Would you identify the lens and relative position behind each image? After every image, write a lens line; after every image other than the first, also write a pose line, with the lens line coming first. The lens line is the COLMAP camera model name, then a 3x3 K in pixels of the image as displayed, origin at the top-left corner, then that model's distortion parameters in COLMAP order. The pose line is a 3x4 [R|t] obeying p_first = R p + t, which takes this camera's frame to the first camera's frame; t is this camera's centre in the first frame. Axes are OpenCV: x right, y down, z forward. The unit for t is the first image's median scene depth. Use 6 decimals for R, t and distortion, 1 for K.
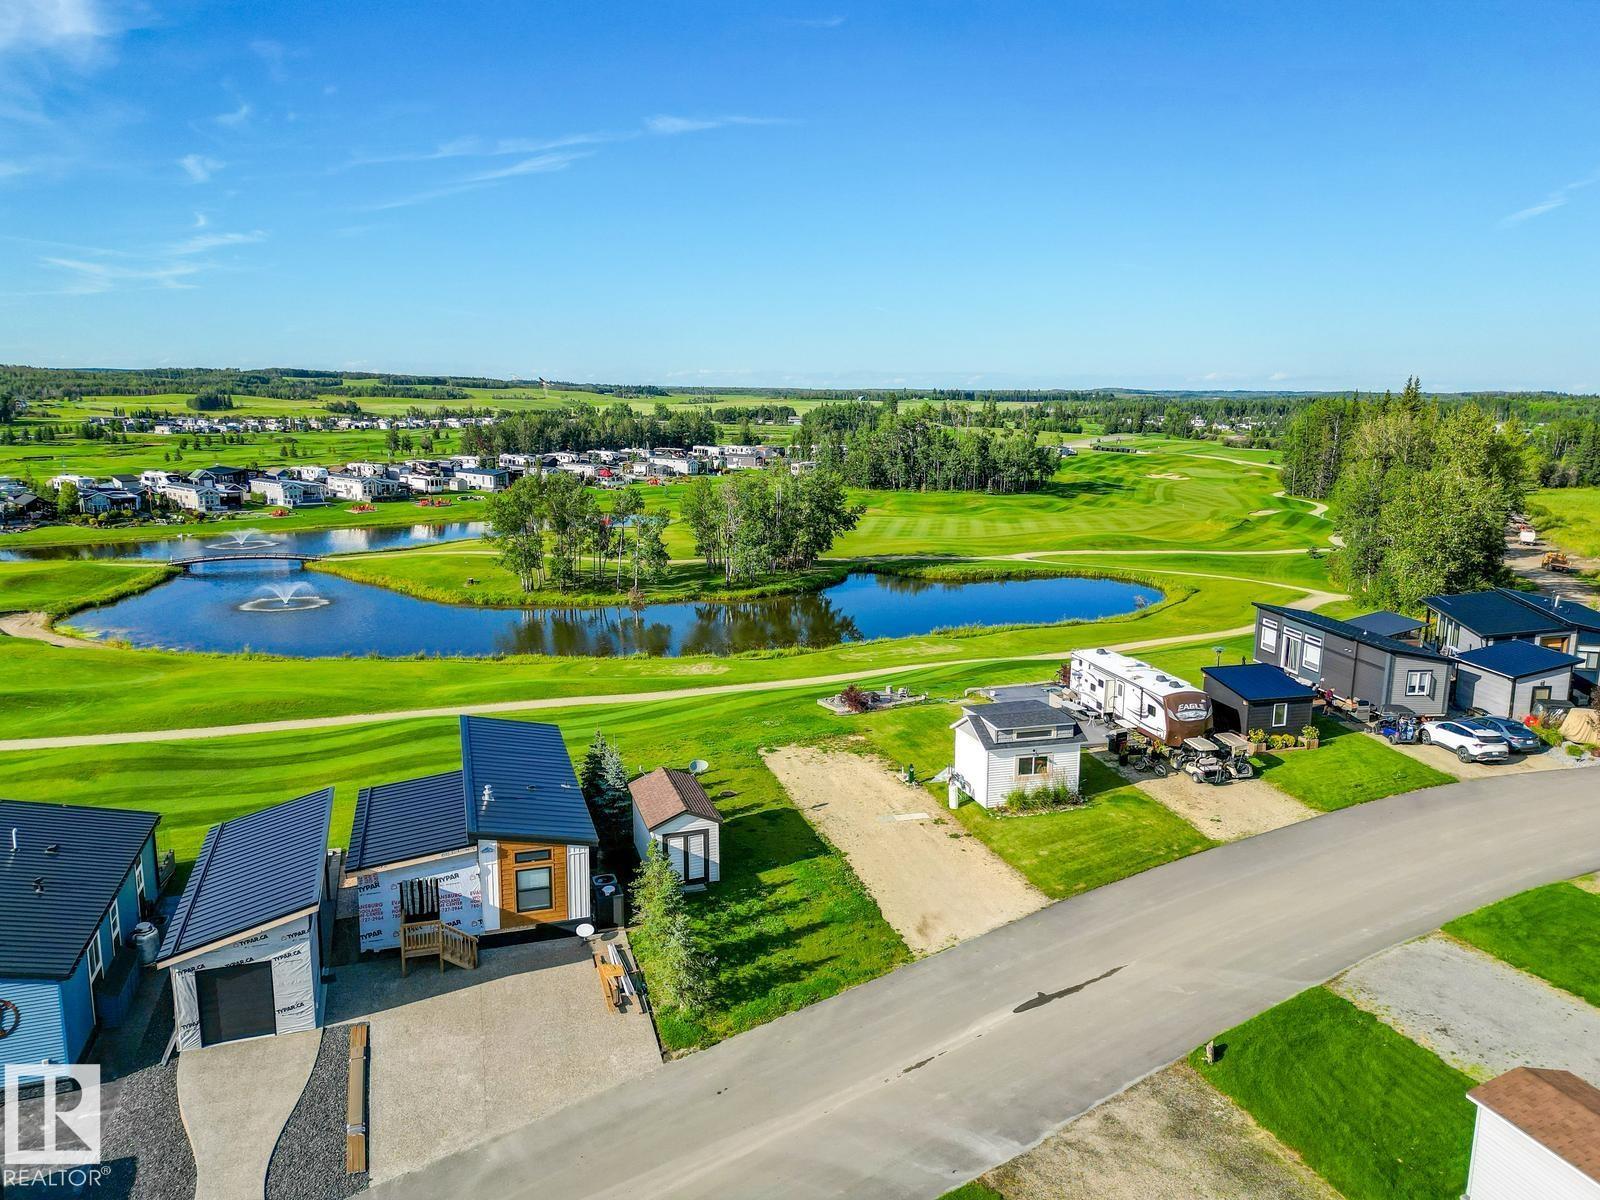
lens RADIAL K [[1136.0, 0, 796.8], [0, 1136.0, 604.5], [0, 0, 1]] dist [0.095663, -0.115544]
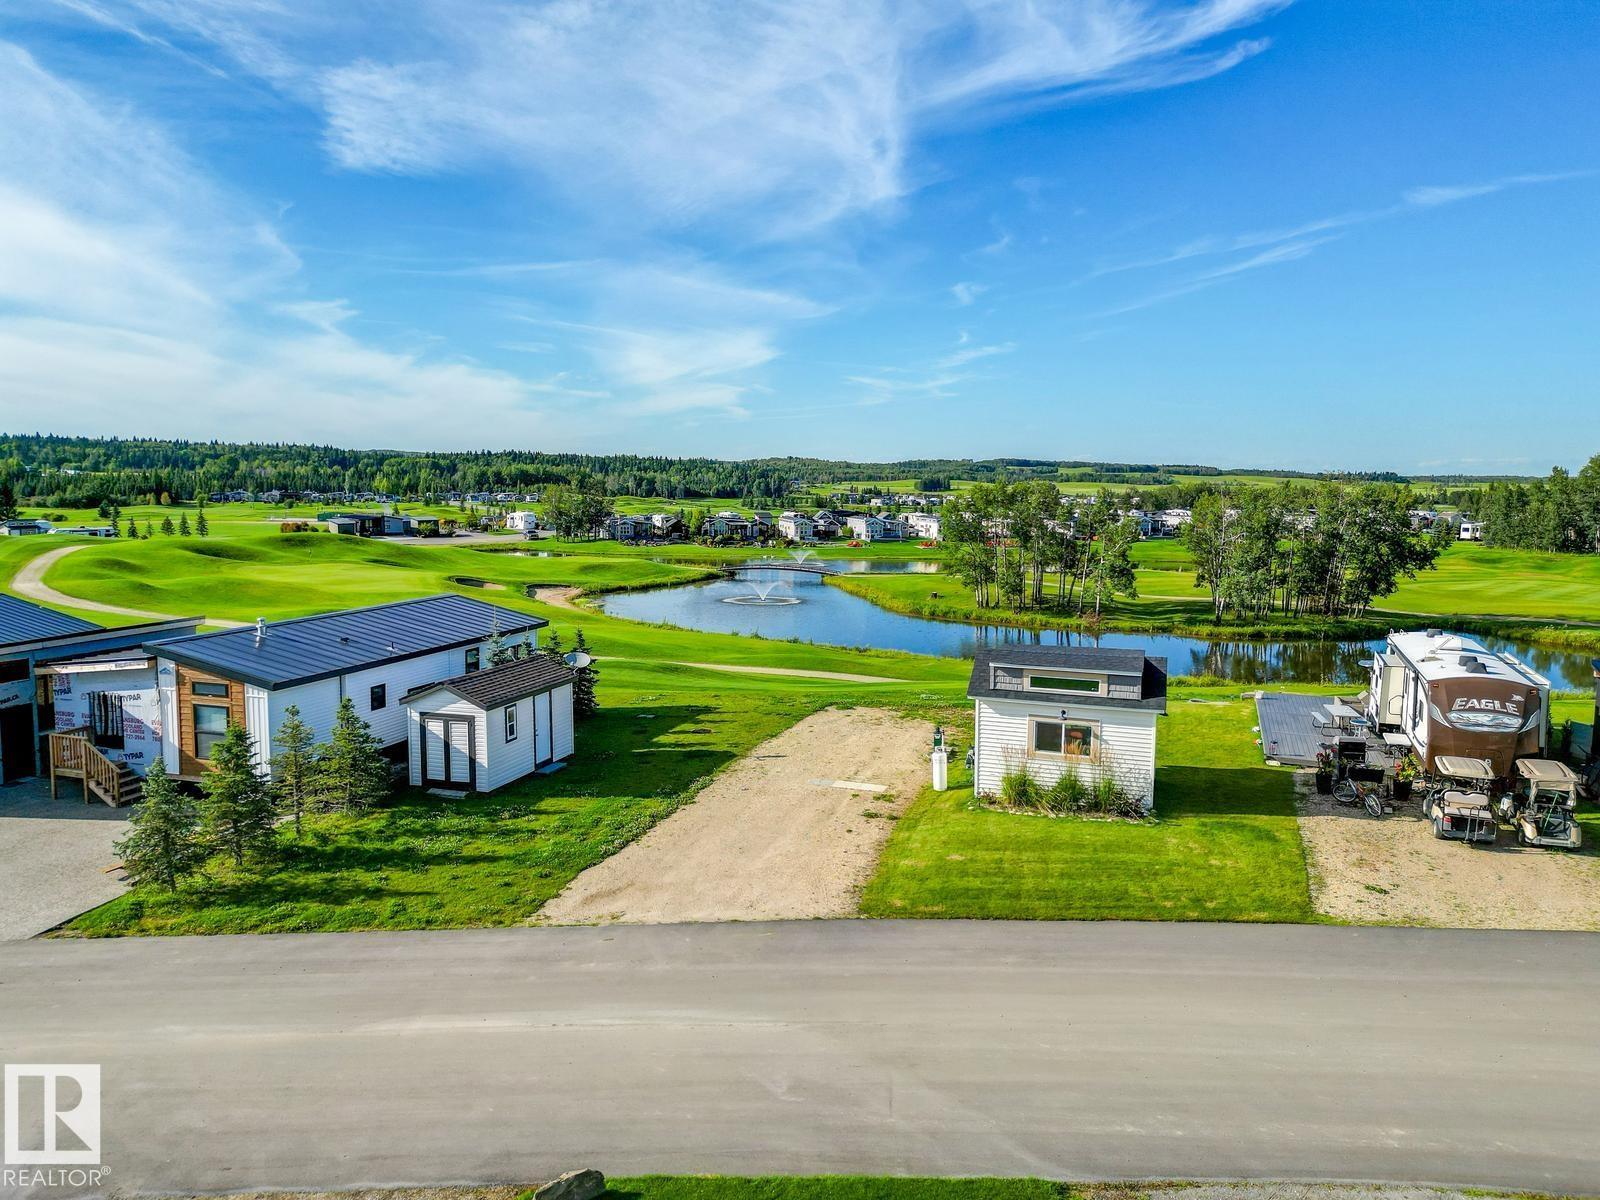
lens RADIAL K [[1132.4, 0, 796.5], [0, 1132.4, 550.7], [0, 0, 1]] dist [0.079970, -0.081012]
pose [[0.818251, 0.039209, -0.573523, 0.168325], [-0.111663, 0.989510, -0.091662, 0.044579], [0.563912, 0.139043, 0.814045, 0.165361]]
